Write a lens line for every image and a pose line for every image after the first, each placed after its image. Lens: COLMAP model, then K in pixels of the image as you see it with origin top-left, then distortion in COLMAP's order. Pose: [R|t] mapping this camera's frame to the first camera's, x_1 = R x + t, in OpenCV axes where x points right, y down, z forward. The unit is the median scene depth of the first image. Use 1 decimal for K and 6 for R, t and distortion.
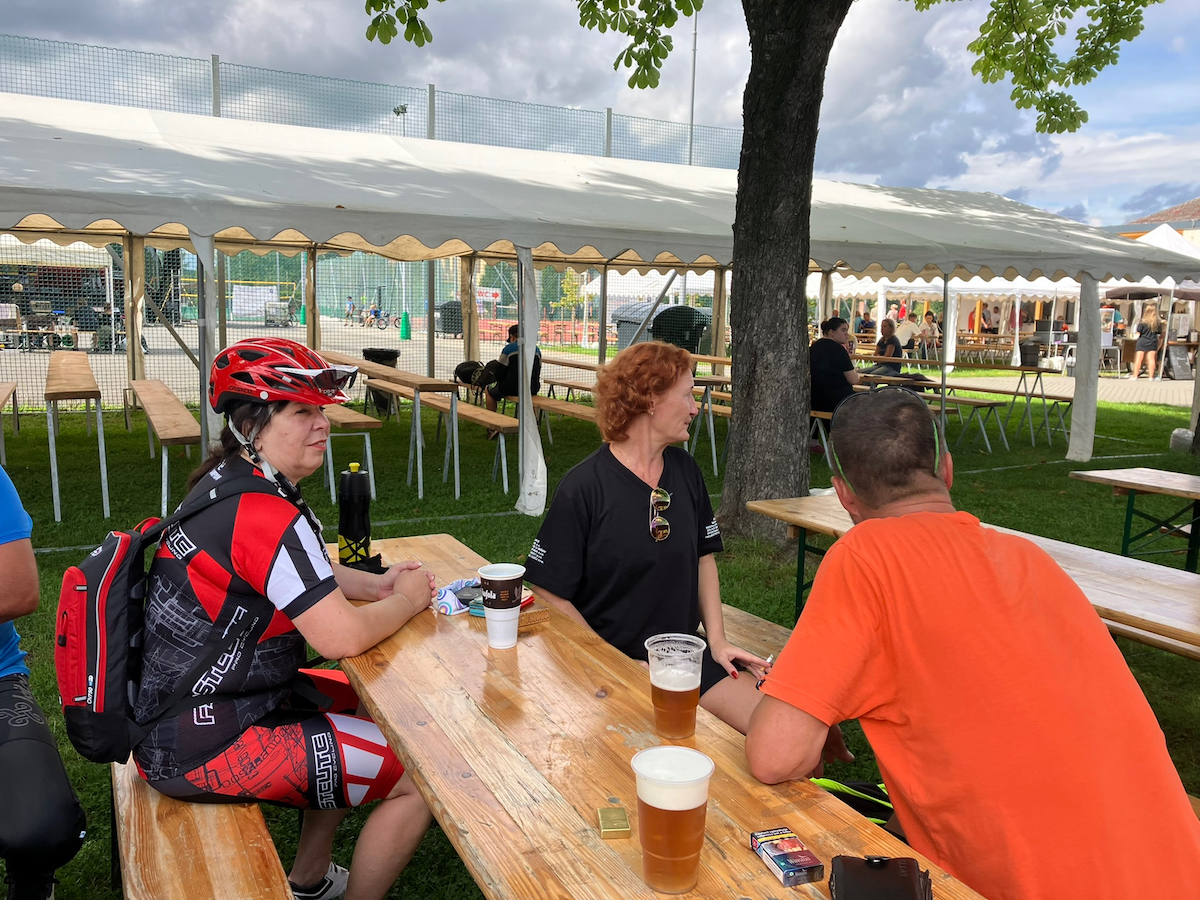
lens RADIAL K [[994.1, 0, 600.0], [0, 994.1, 450.0], [0, 0, 1]] dist [0.054960, -0.033238]
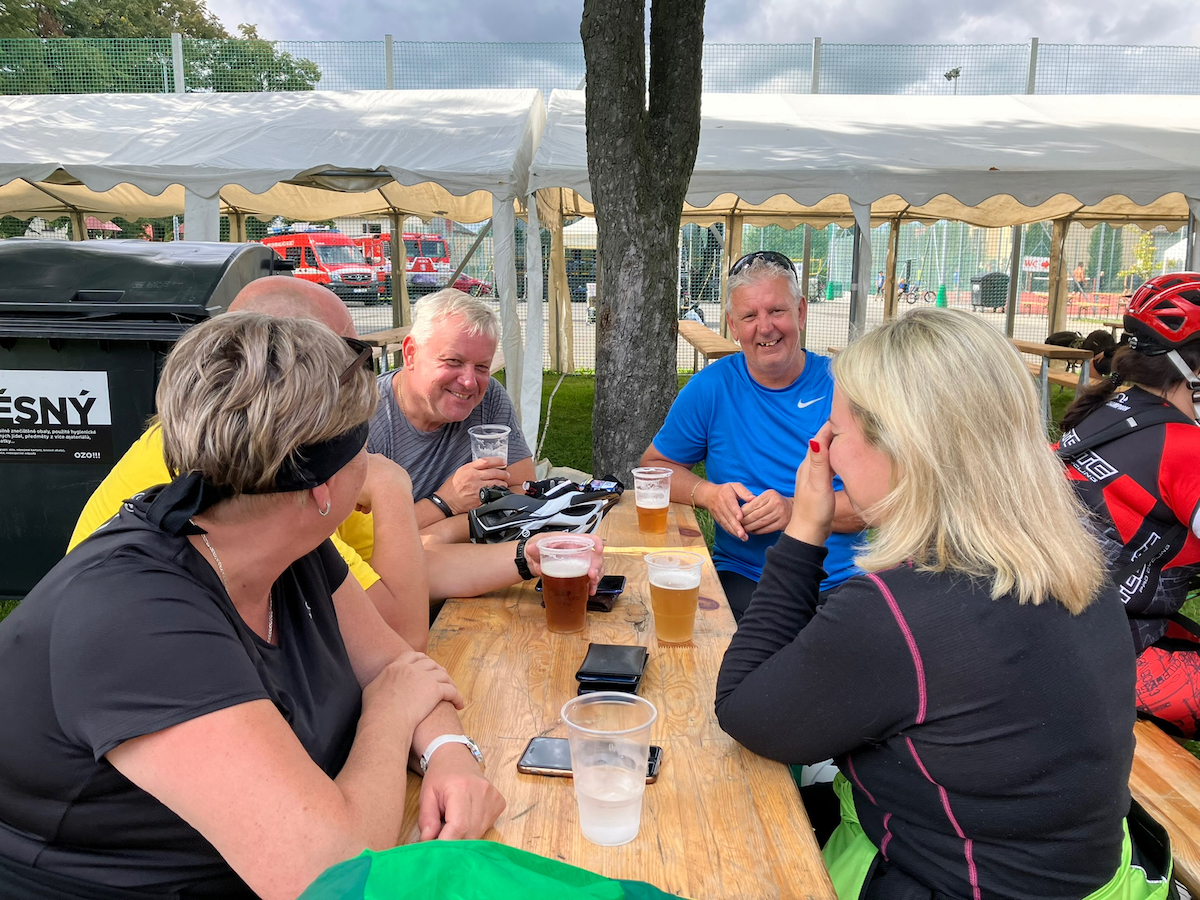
lens RADIAL K [[994.1, 0, 600.0], [0, 994.1, 450.0], [0, 0, 1]] dist [0.054960, -0.033238]
pose [[0.884305, 0.069138, -0.461763, -0.124368], [-0.058800, 0.997593, 0.036760, 0.020977], [0.463193, -0.005356, 0.886241, -0.061993]]
